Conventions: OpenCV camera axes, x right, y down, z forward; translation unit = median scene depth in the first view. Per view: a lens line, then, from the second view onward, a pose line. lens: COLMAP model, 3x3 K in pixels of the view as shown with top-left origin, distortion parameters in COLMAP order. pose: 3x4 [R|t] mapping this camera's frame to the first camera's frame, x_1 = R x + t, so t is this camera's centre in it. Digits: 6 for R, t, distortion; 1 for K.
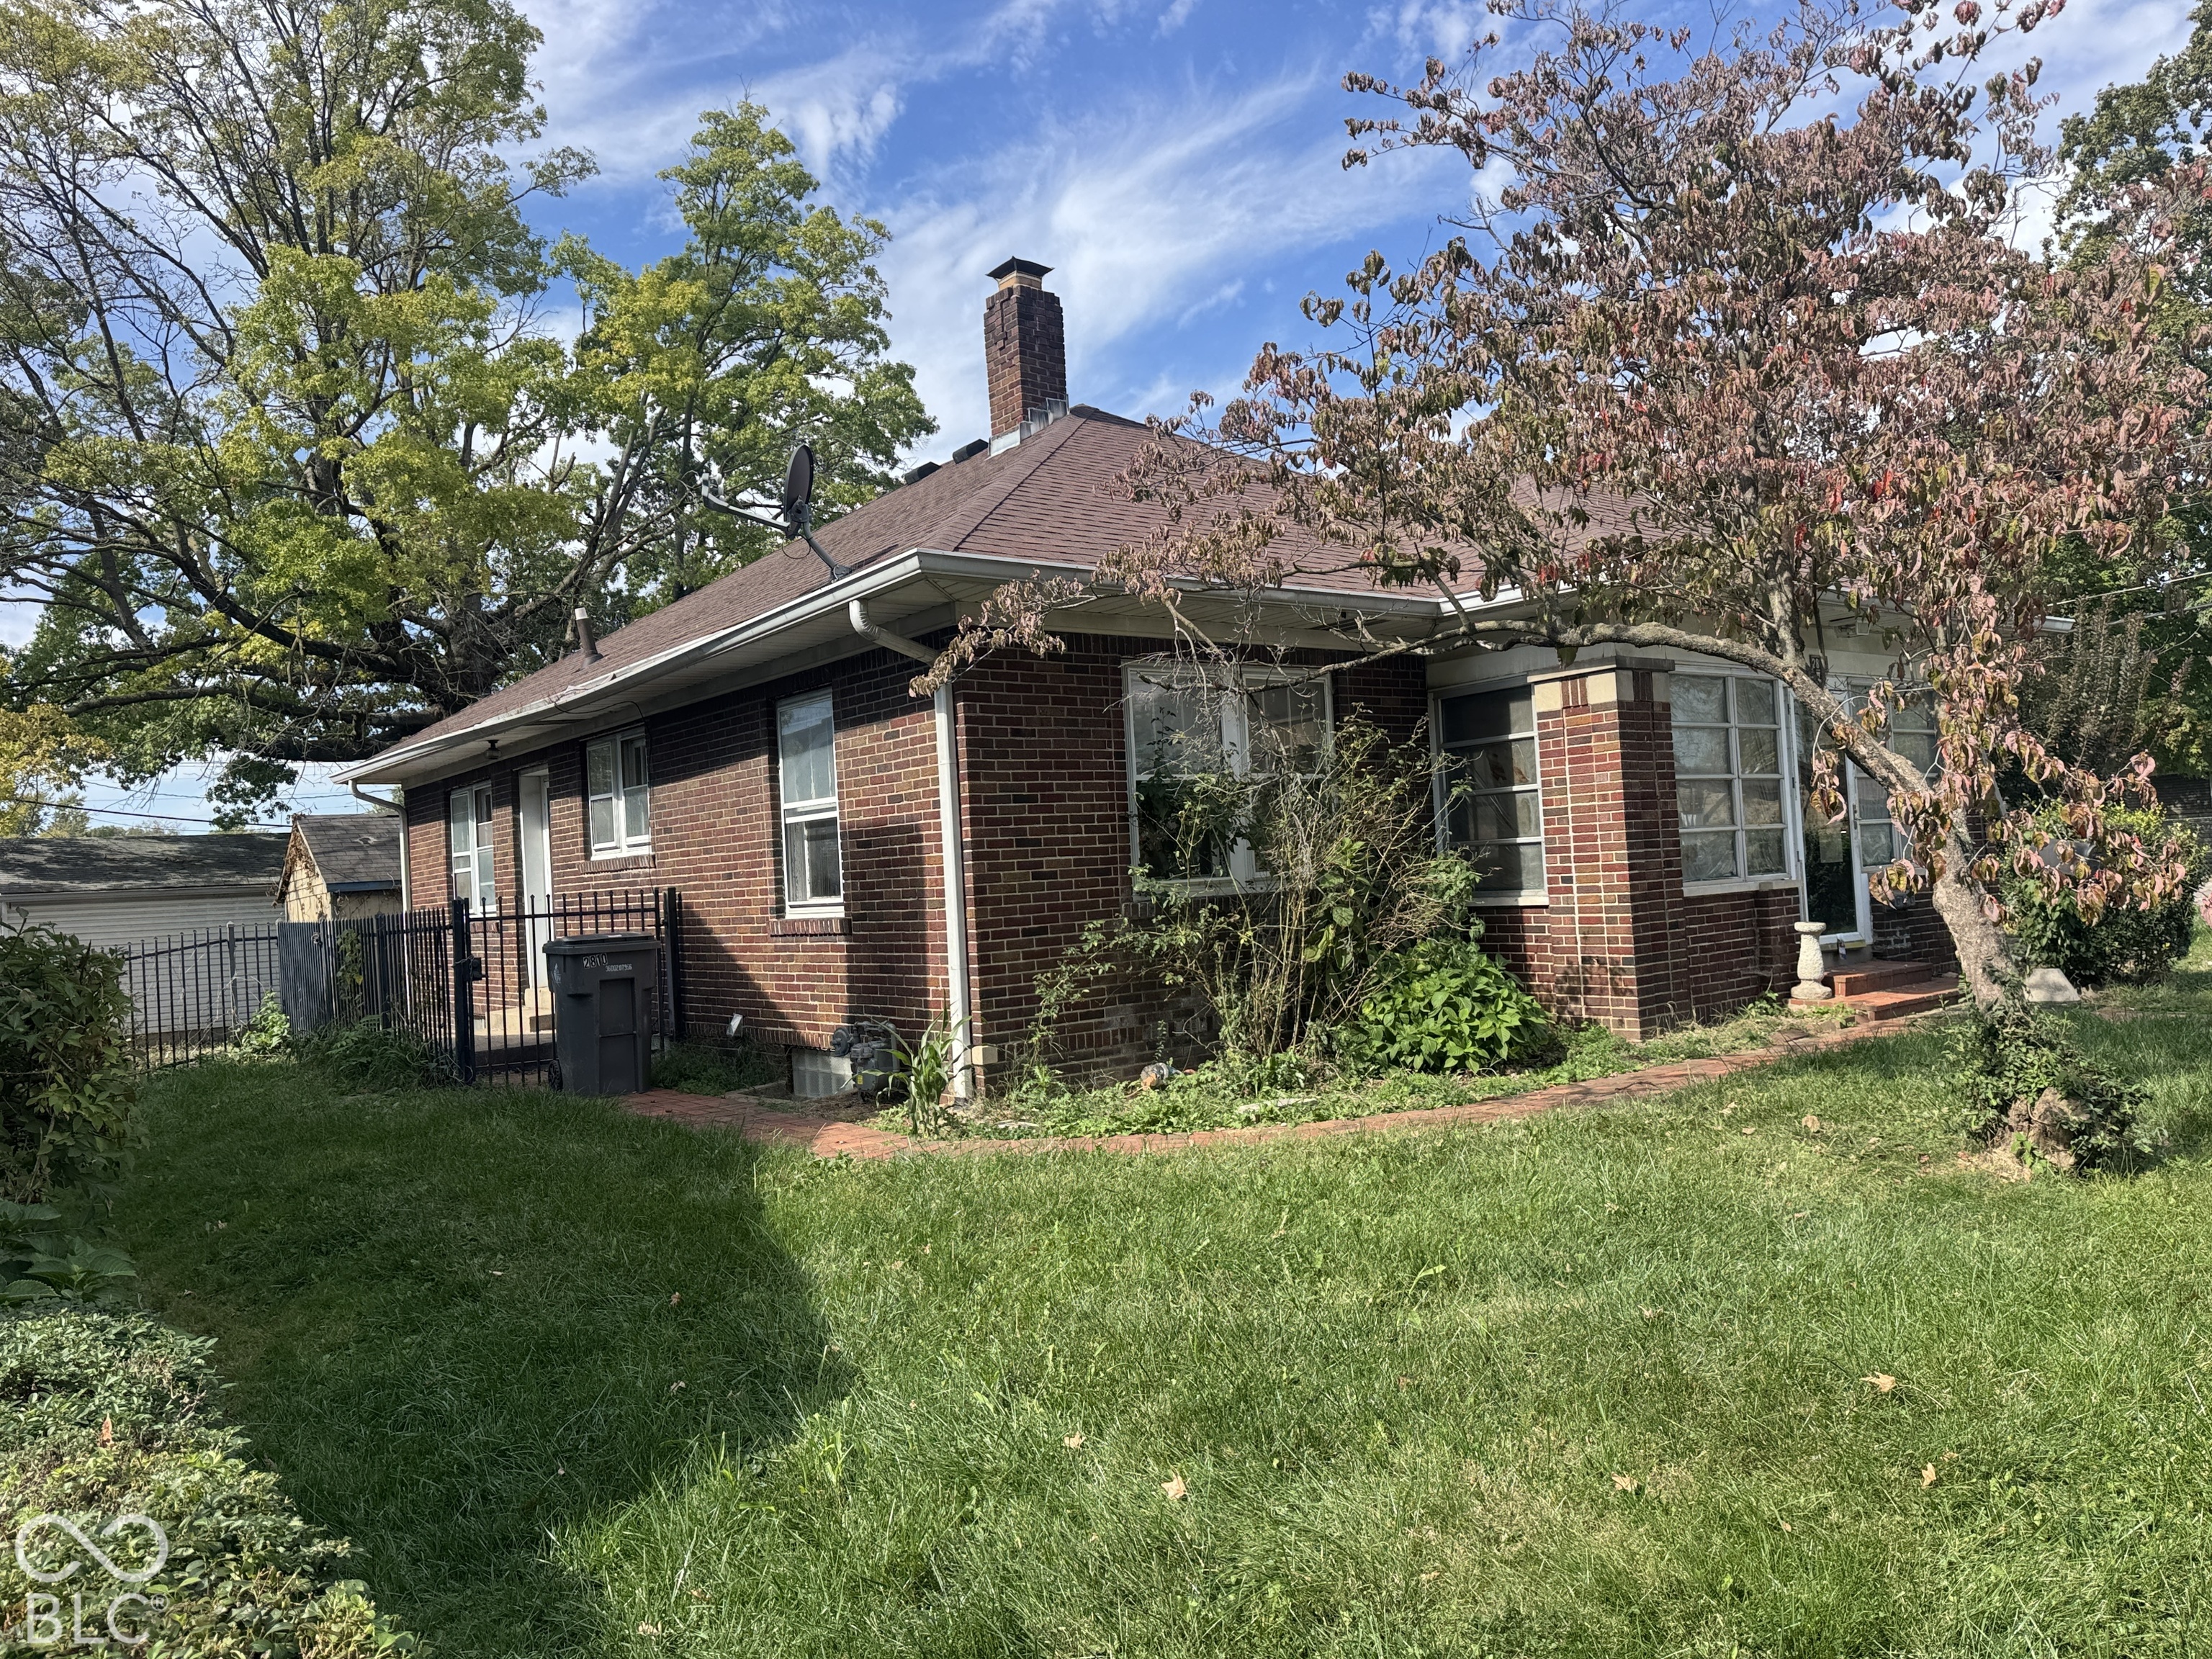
lens RADIAL K [[1493.1, 0, 1217.7], [0, 1493.1, 832.9], [0, 0, 1]] dist [0.139948, -0.156787]
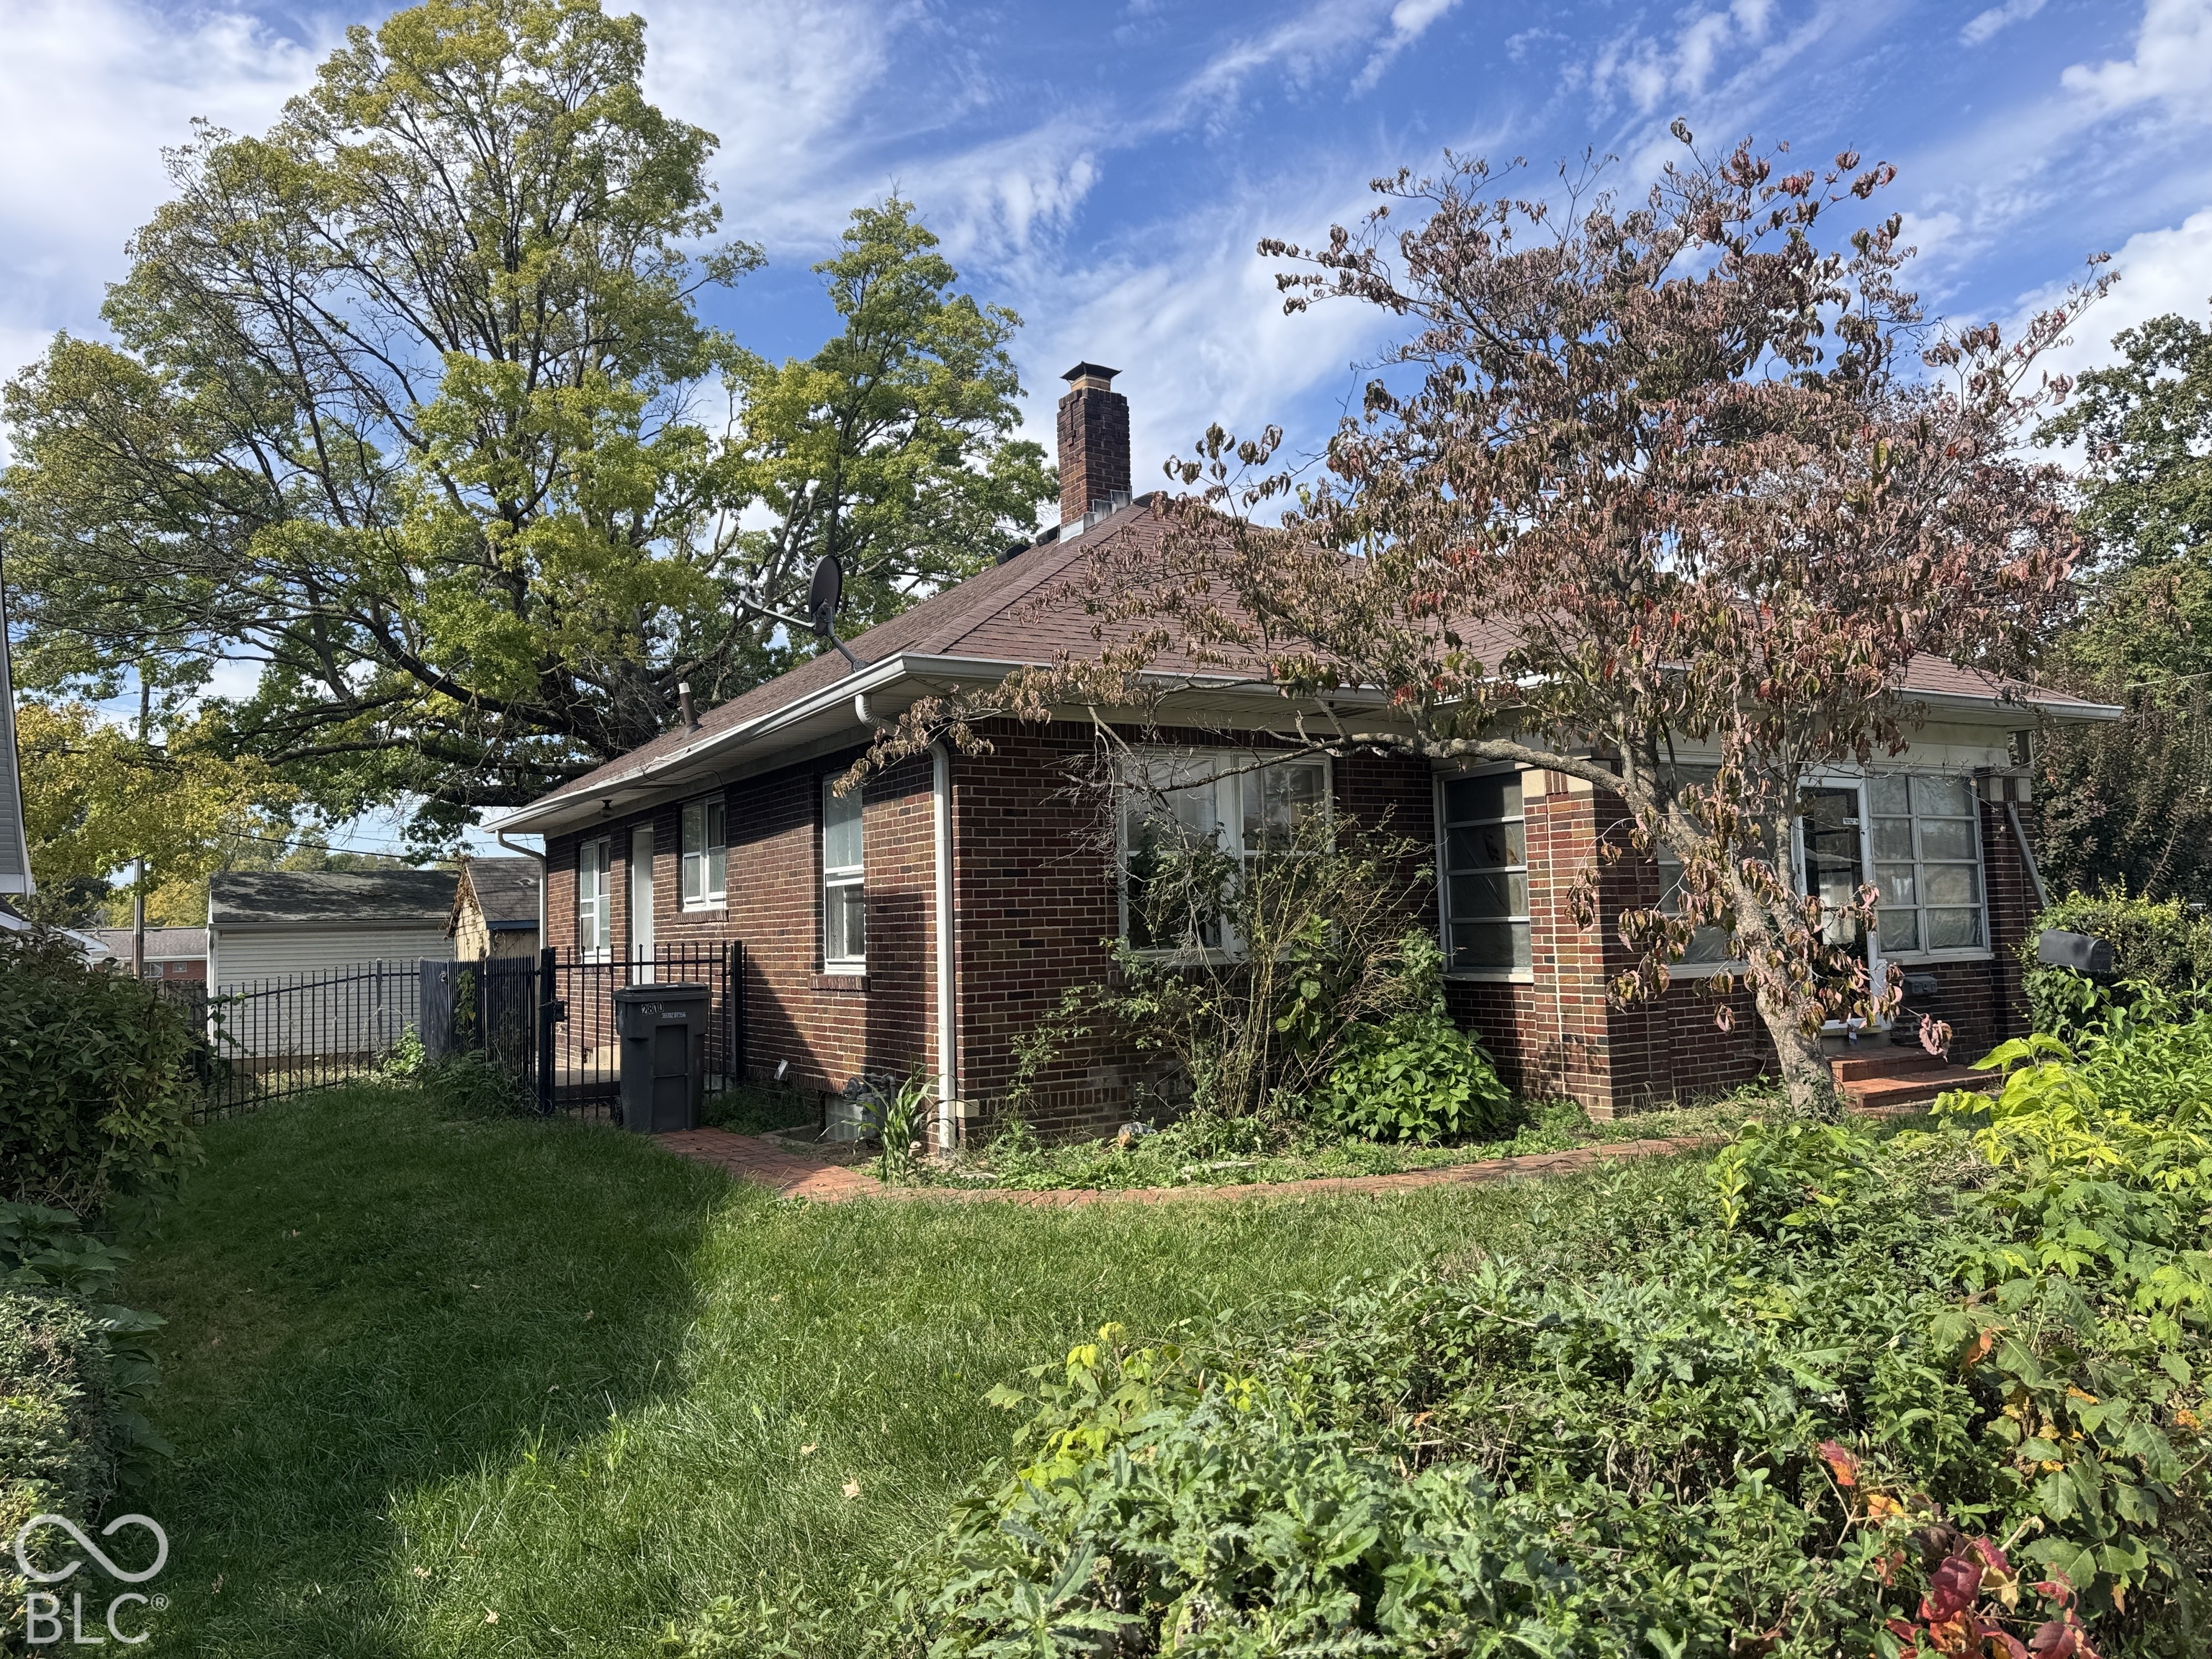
lens RADIAL K [[1493.1, 0, 1217.7], [0, 1493.1, 832.9], [0, 0, 1]] dist [0.139948, -0.156787]
pose [[0.994092, 0.020170, -0.106654, 0.115557], [-0.023612, 0.999237, -0.031102, -0.018690], [0.105945, 0.033436, 0.993810, -0.059957]]
